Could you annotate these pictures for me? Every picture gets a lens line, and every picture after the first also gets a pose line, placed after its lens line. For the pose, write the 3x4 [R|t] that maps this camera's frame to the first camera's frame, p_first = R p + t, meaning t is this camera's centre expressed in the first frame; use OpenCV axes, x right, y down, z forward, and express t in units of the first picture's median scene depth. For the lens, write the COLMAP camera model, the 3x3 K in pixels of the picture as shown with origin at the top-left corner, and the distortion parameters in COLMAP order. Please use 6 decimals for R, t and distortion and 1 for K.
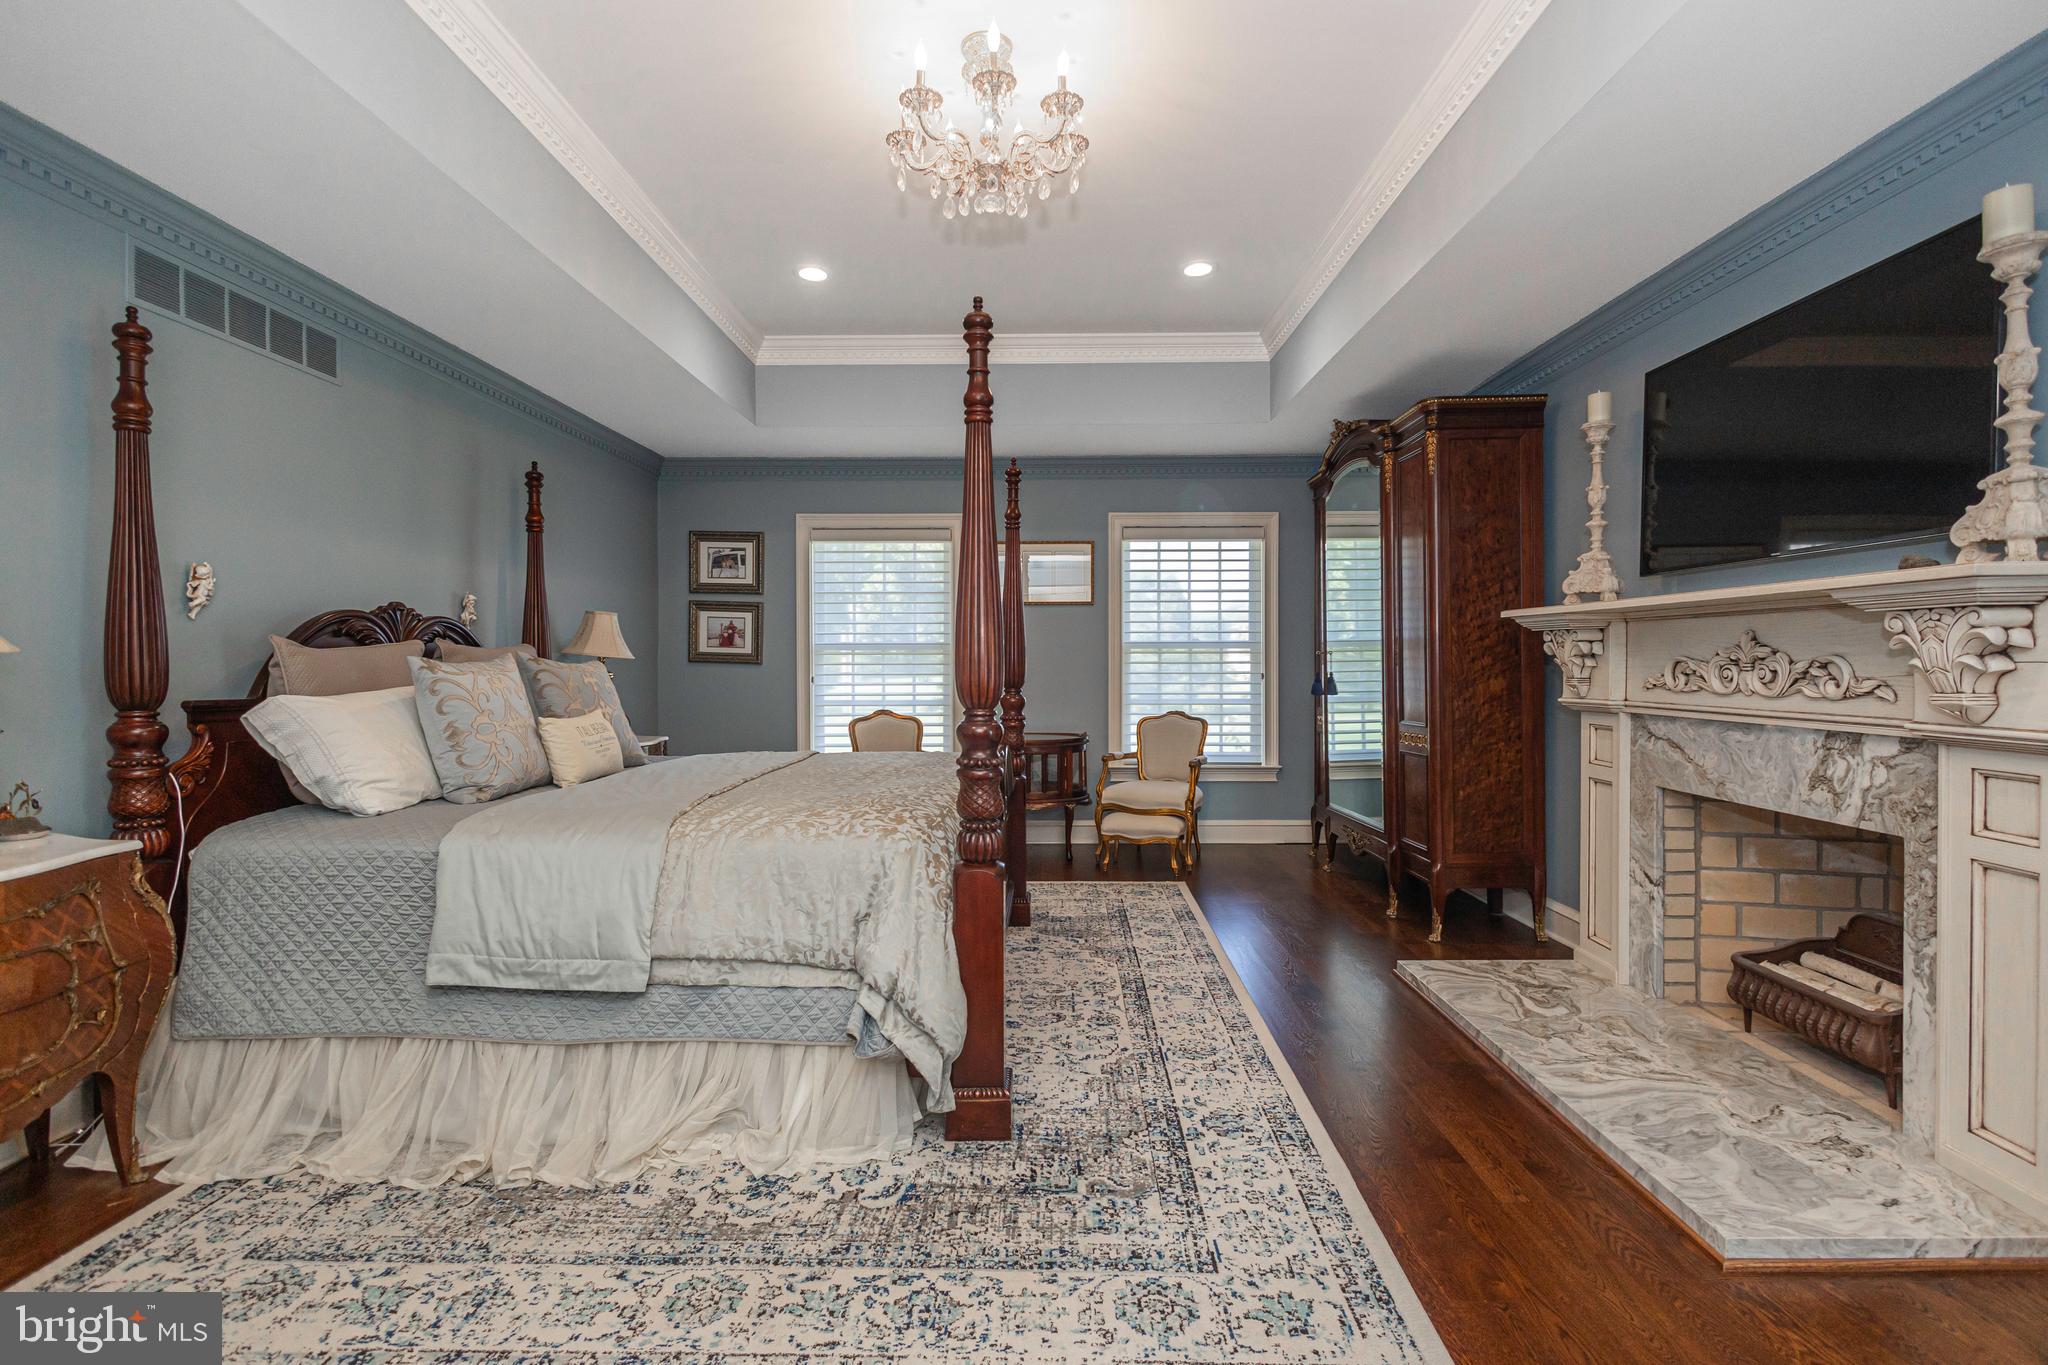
lens RADIAL K [[953.8, 0, 1028.5], [0, 953.8, 678.8], [0, 0, 1]] dist [0.009575, -0.001464]
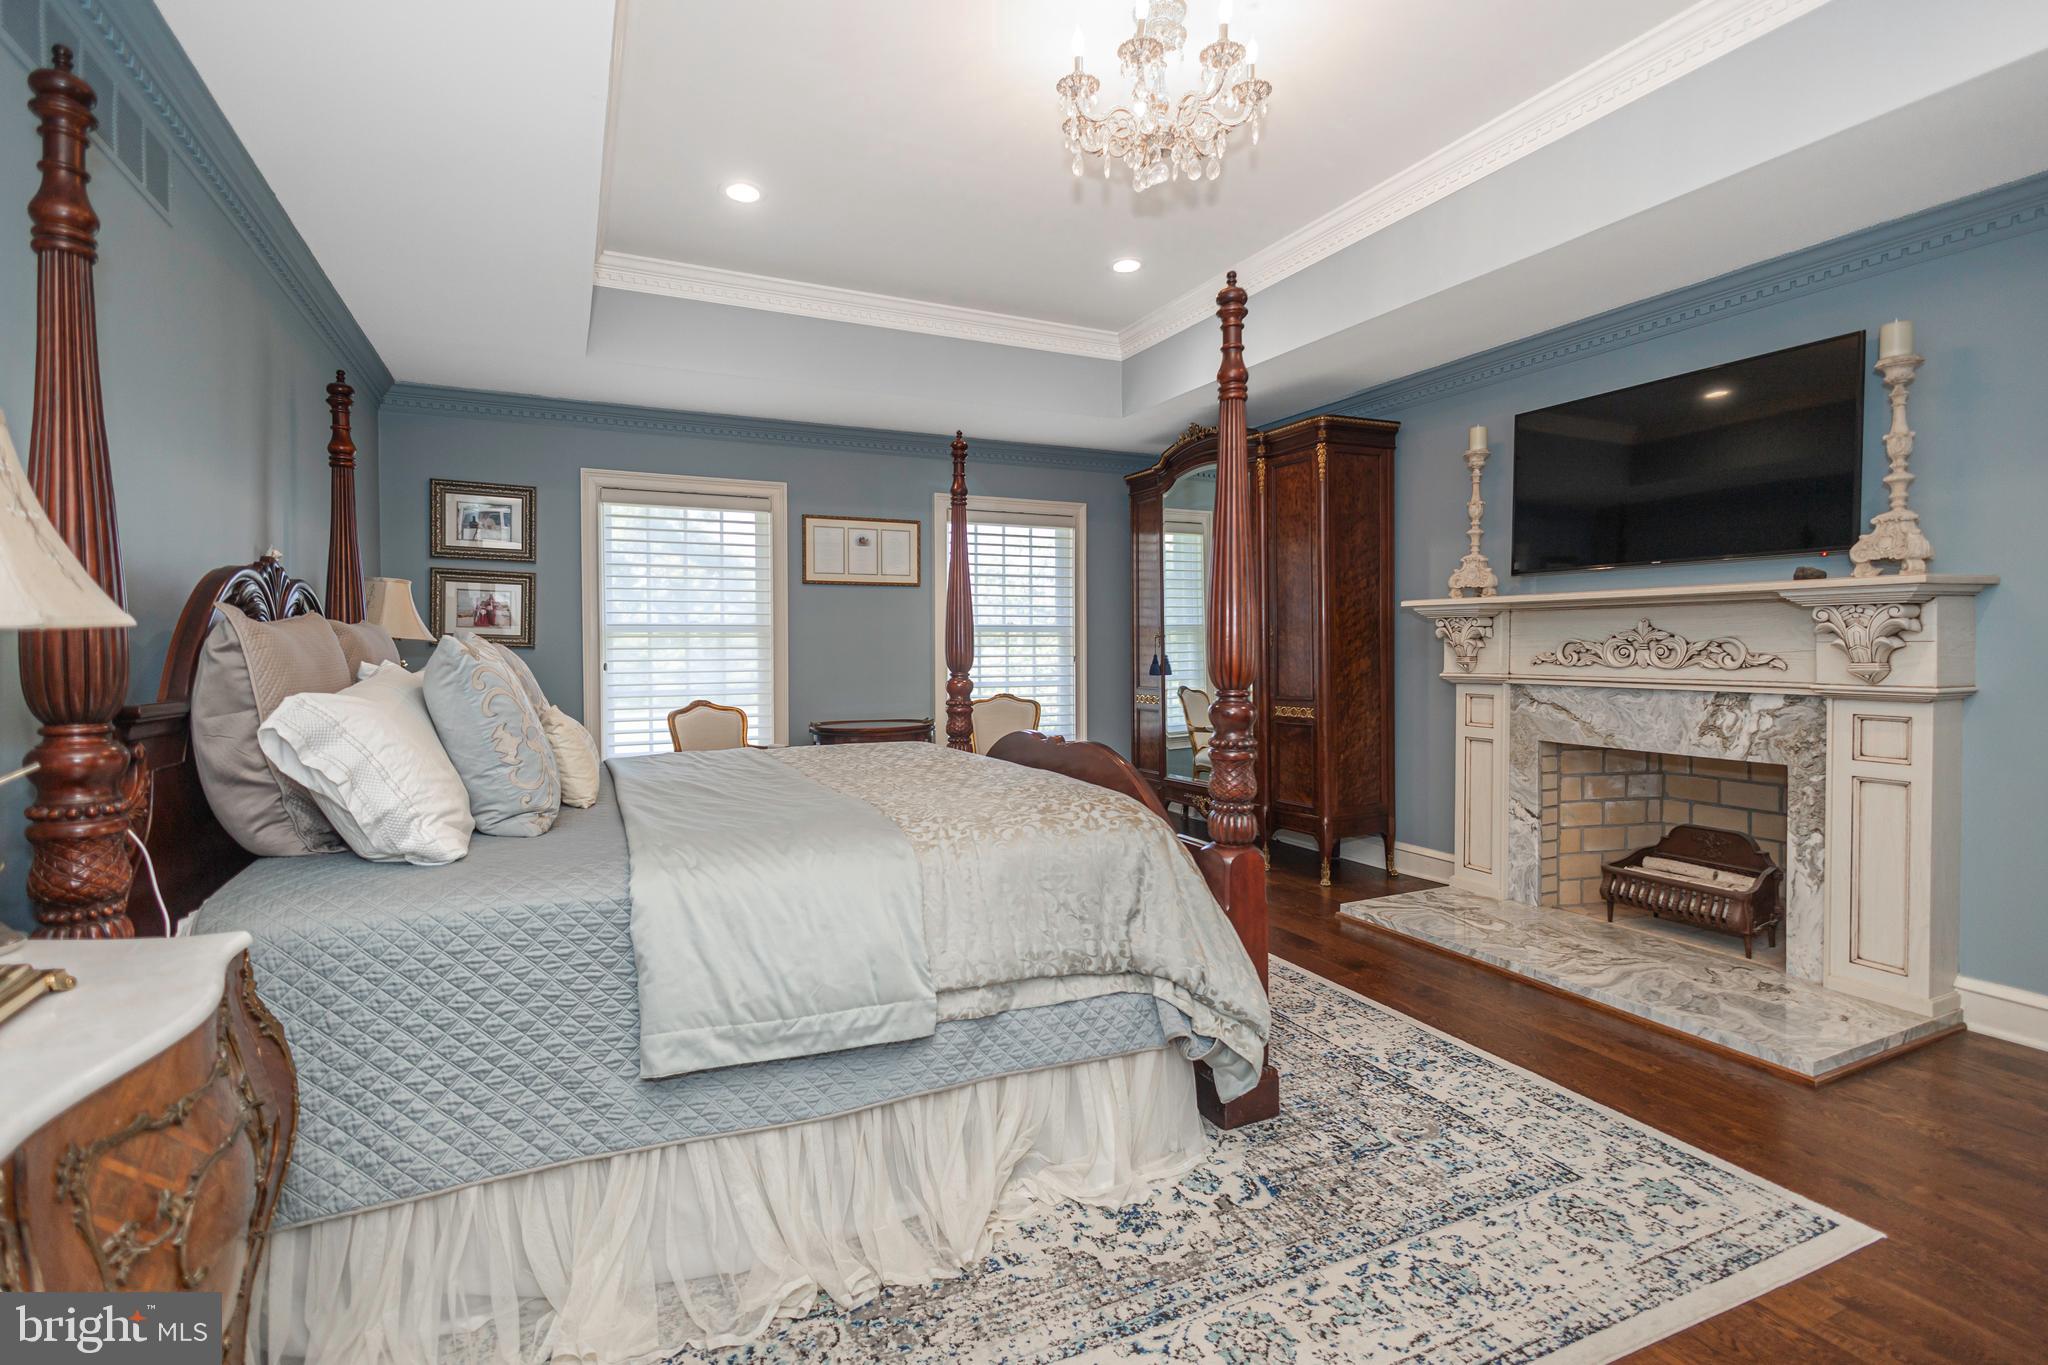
lens RADIAL K [[953.8, 0, 1022.2], [0, 953.8, 669.6], [0, 0, 1]] dist [0.009575, -0.001464]
pose [[0.898663, -0.012680, 0.438457, -0.668789], [0.010189, 0.999916, 0.008034, 0.000434], [-0.438522, -0.002752, 0.898716, 0.202464]]
